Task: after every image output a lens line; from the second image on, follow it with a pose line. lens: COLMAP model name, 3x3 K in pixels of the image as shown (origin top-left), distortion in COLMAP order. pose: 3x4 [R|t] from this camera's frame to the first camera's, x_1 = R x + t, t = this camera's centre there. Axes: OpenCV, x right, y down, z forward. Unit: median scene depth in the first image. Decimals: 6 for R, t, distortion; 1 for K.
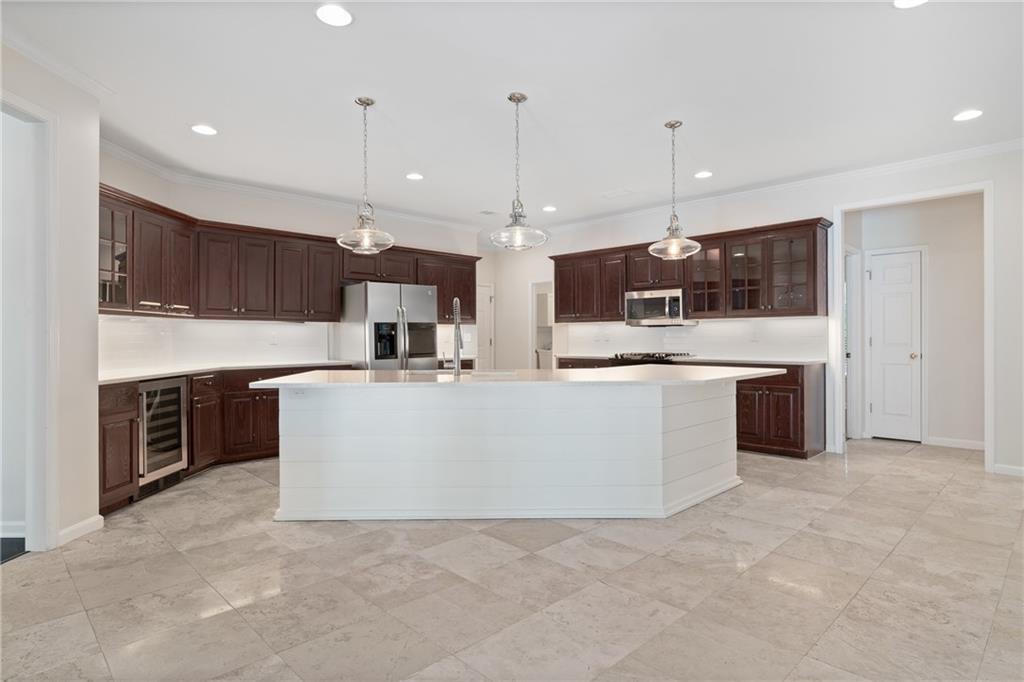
lens RADIAL K [[546.8, 0, 512.8], [0, 546.8, 341.5], [0, 0, 1]] dist [-0.004297, 0.001463]
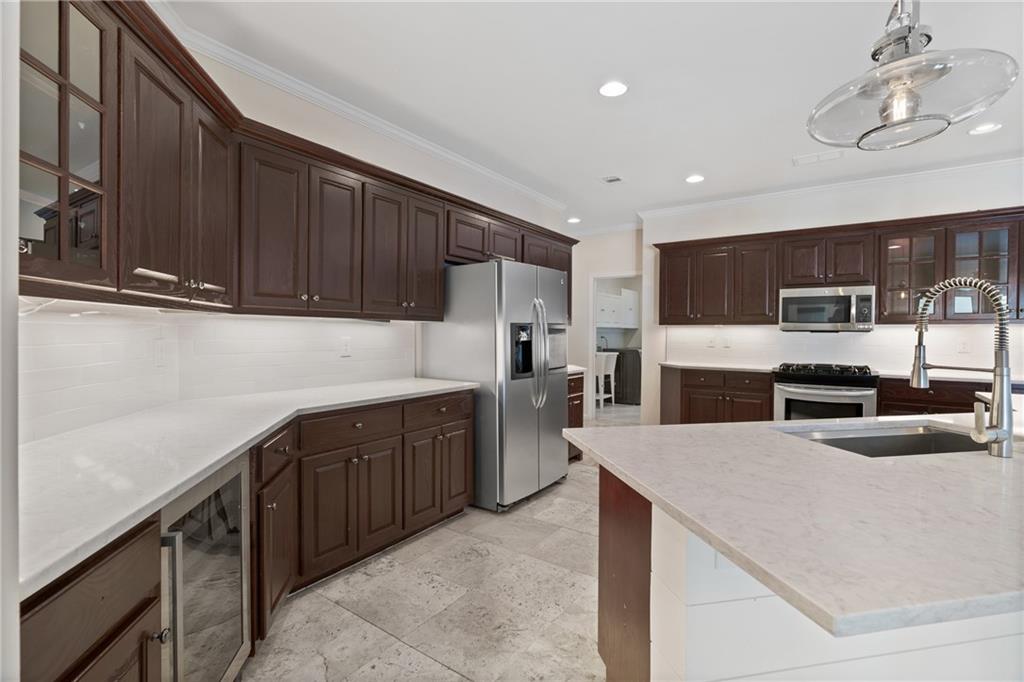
lens RADIAL K [[469.7, 0, 516.0], [0, 469.7, 339.1], [0, 0, 1]] dist [-0.009846, 0.003305]
pose [[0.982501, 0.006990, 0.186128, -0.426885], [-0.007986, 0.999958, 0.004600, -0.022494], [-0.186088, -0.006006, 0.982515, 0.552412]]
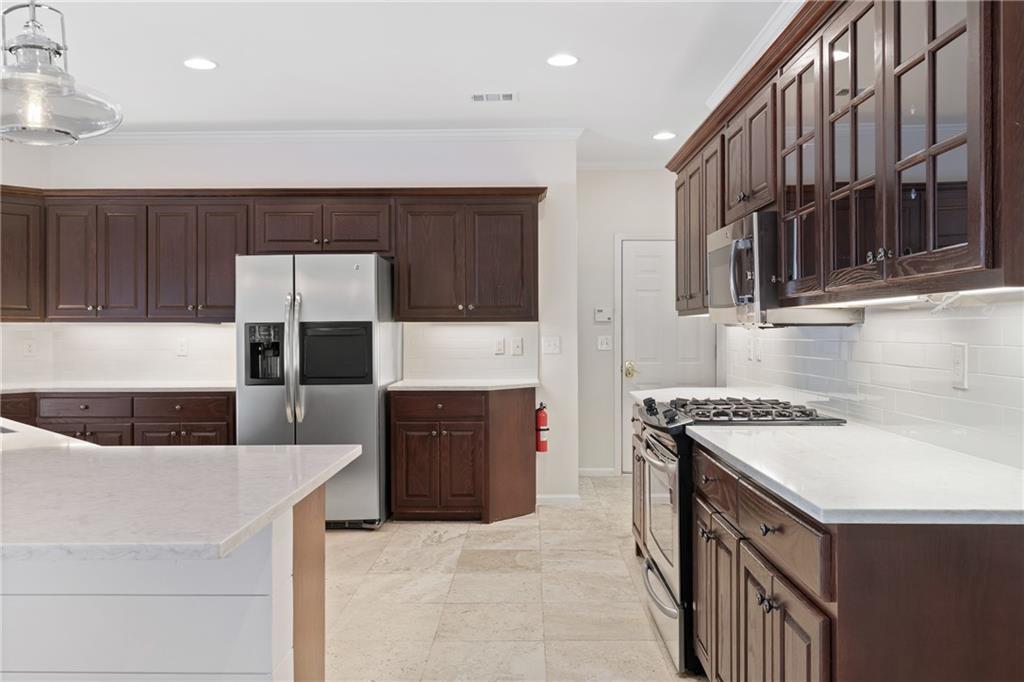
lens RADIAL K [[800.4, 0, 511.6], [0, 800.4, 332.4], [0, 0, 1]] dist [0.013052, 0.007803]
pose [[0.698307, 0.003878, -0.715788, 0.708091], [-0.004314, 0.999990, 0.001208, -0.032926], [0.715785, 0.002245, 0.698317, 0.729303]]
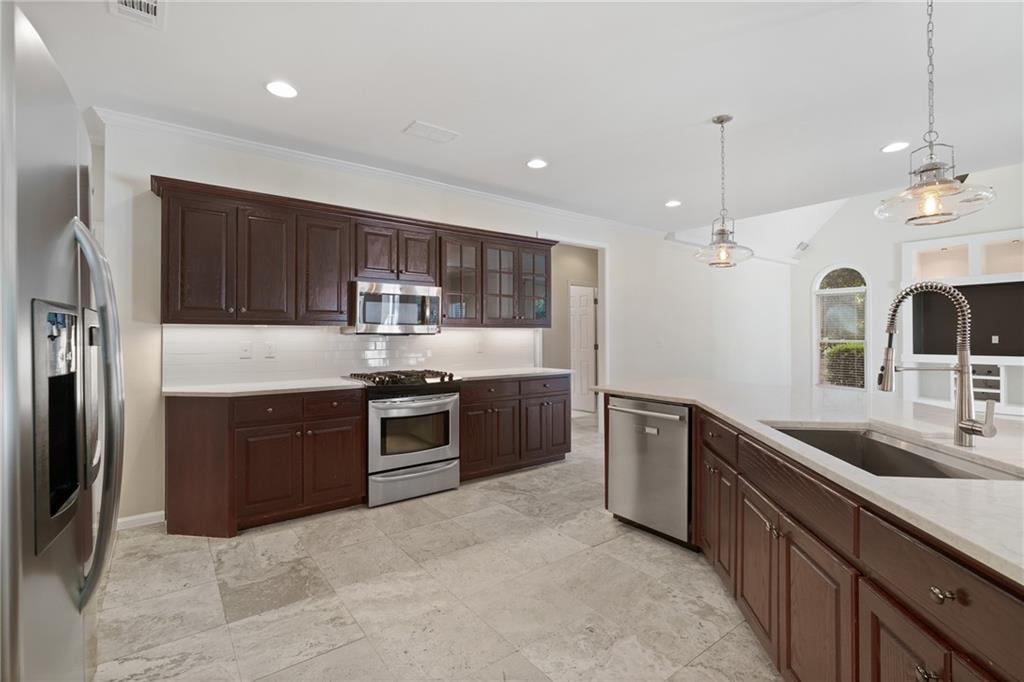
lens RADIAL K [[469.7, 0, 510.9], [0, 469.7, 337.3], [0, 0, 1]] dist [-0.009846, 0.003305]
pose [[0.131266, 0.004405, 0.991337, -0.439857], [0.010372, 0.999929, -0.005817, -0.026546], [-0.991293, 0.011046, 0.131211, 1.051647]]
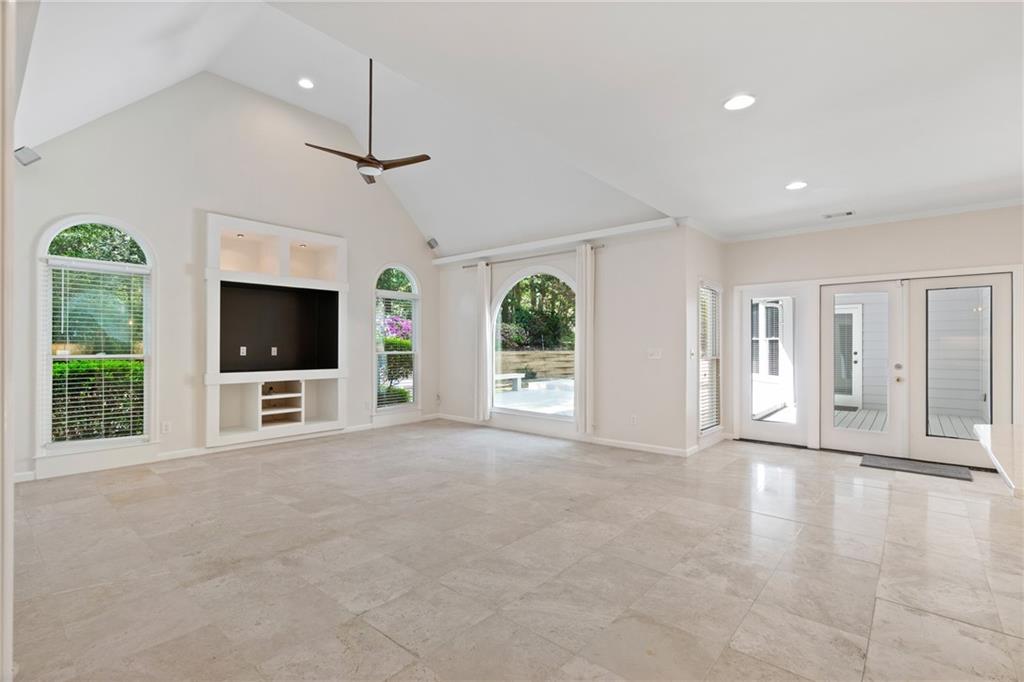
lens RADIAL K [[469.7, 0, 510.5], [0, 469.7, 342.6], [0, 0, 1]] dist [-0.009846, 0.003305]
pose [[-0.996677, 0.003816, -0.081364, 0.723535], [0.003746, 0.999992, 0.001014, -0.036138], [0.081367, 0.000706, -0.996684, 1.086720]]
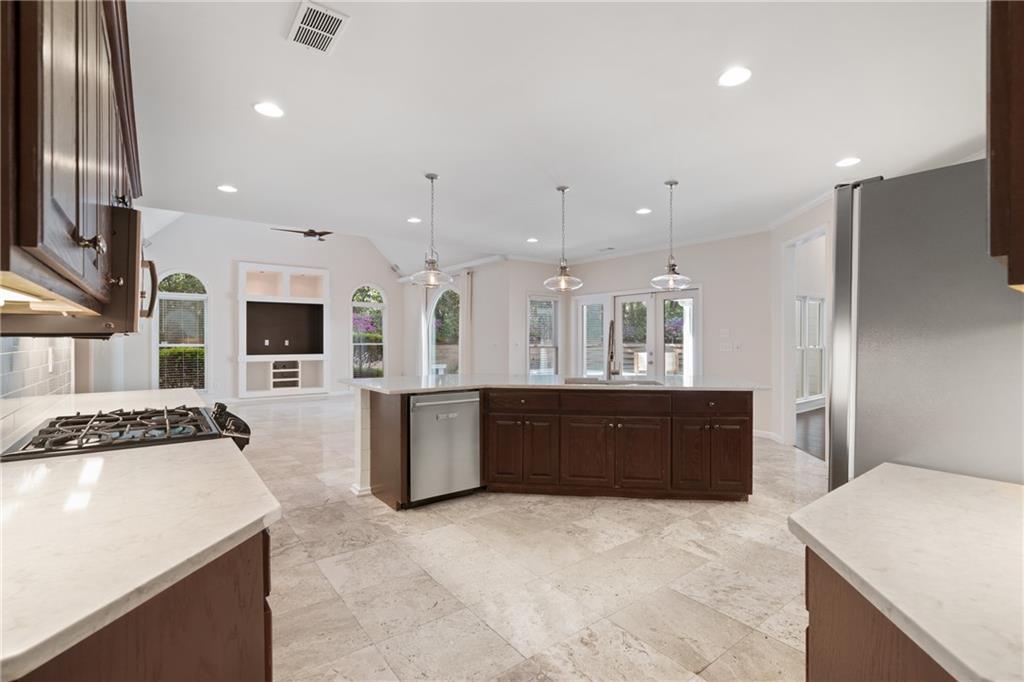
lens RADIAL K [[469.7, 0, 514.9], [0, 469.7, 338.9], [0, 0, 1]] dist [-0.009846, 0.003305]
pose [[-0.992845, 0.006275, 0.119247, -0.010217], [0.007132, 0.999952, 0.006761, -0.036977], [-0.119199, 0.007564, -0.992842, 1.697061]]
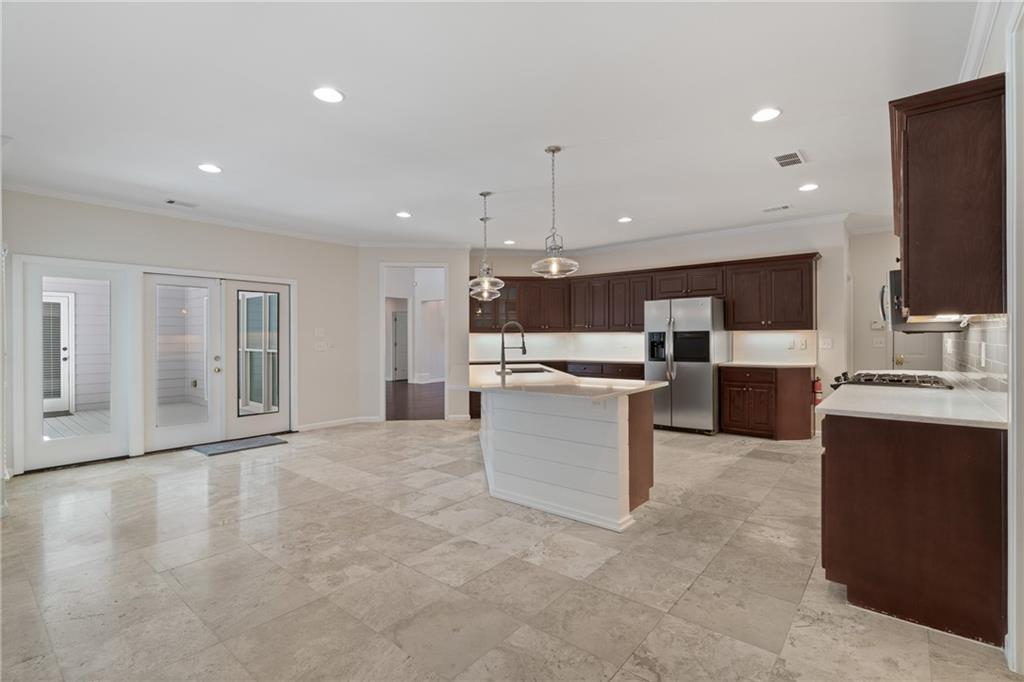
lens RADIAL K [[469.7, 0, 516.5], [0, 469.7, 339.3], [0, 0, 1]] dist [-0.009846, 0.003305]
pose [[0.107639, 0.008414, -0.994154, 0.999757], [0.000094, 0.999964, 0.008473, -0.033686], [0.994190, -0.001006, 0.107634, 0.697424]]
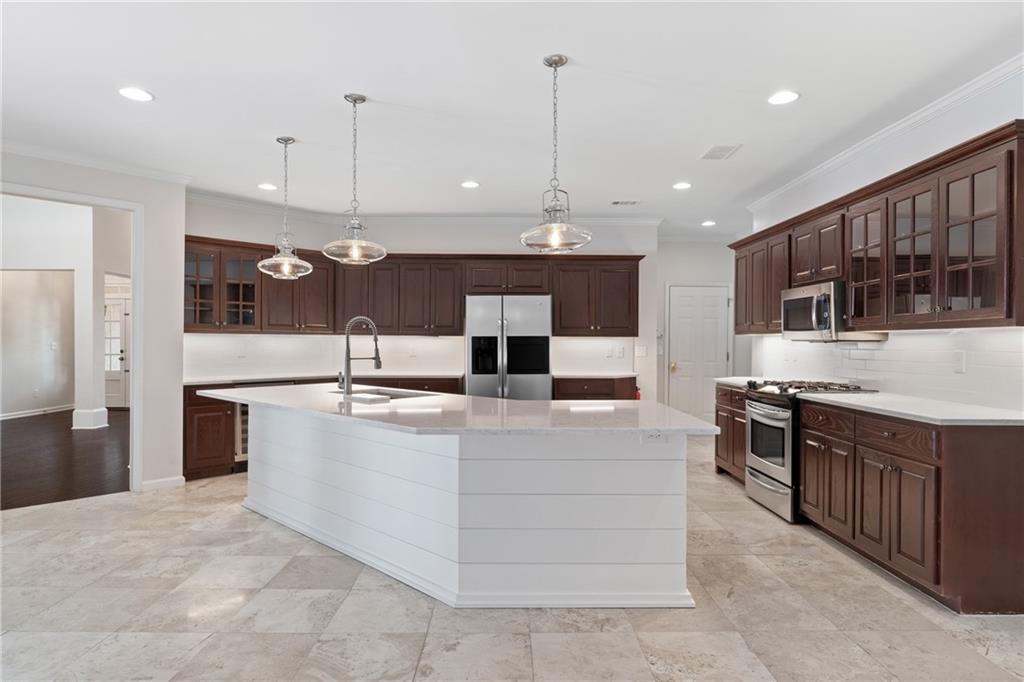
lens RADIAL K [[583.4, 0, 513.6], [0, 583.4, 347.6], [0, 0, 1]] dist [-0.002013, 0.000741]
pose [[0.719948, 0.014722, -0.693872, 0.655360], [-0.012272, 0.999889, 0.008482, -0.030149], [0.693920, 0.002408, 0.720048, 0.354372]]
